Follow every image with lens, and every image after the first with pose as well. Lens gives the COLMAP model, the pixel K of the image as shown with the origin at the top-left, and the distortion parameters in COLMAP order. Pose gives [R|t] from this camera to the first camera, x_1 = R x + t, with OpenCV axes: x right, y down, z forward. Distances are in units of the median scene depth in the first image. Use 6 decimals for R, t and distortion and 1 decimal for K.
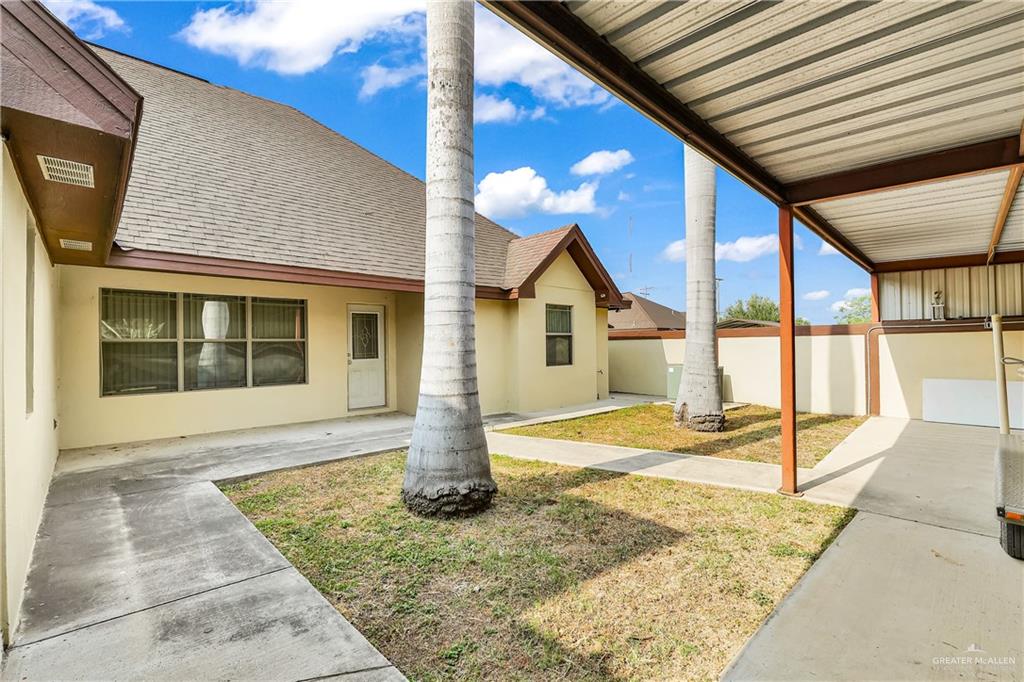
lens RADIAL K [[451.6, 0, 511.1], [0, 451.6, 339.0], [0, 0, 1]] dist [-0.001079, -0.000770]
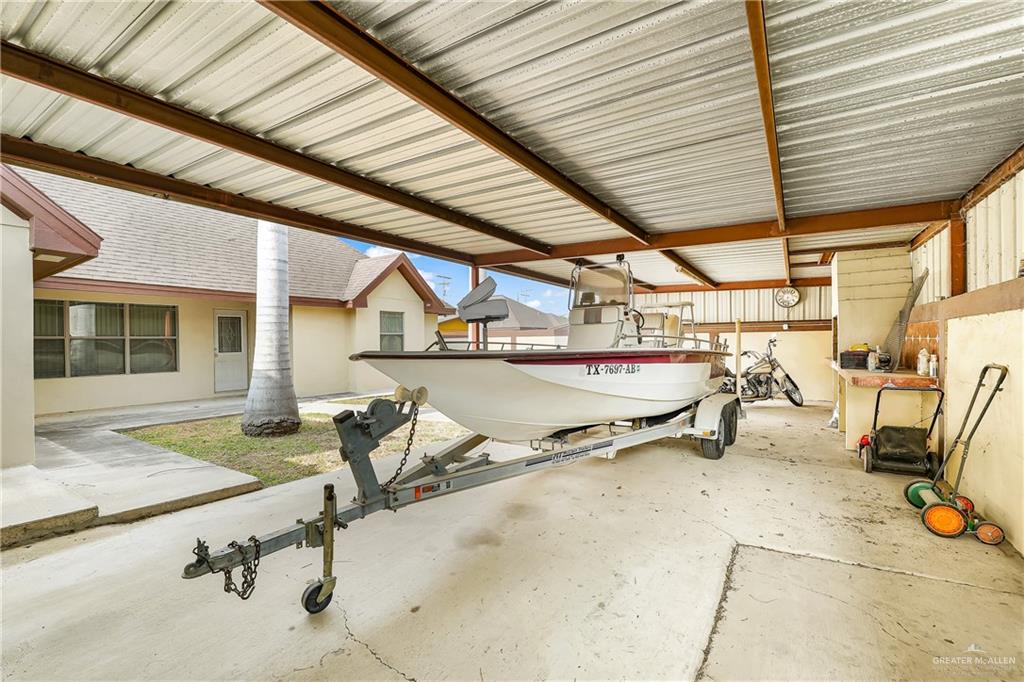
lens RADIAL K [[451.6, 0, 512.4], [0, 451.6, 340.8], [0, 0, 1]] dist [-0.001079, -0.000770]
pose [[0.976480, 0.002124, 0.215598, 0.264676], [-0.004482, 0.999935, 0.010445, -0.008379], [-0.215562, -0.011165, 0.976426, -0.606968]]
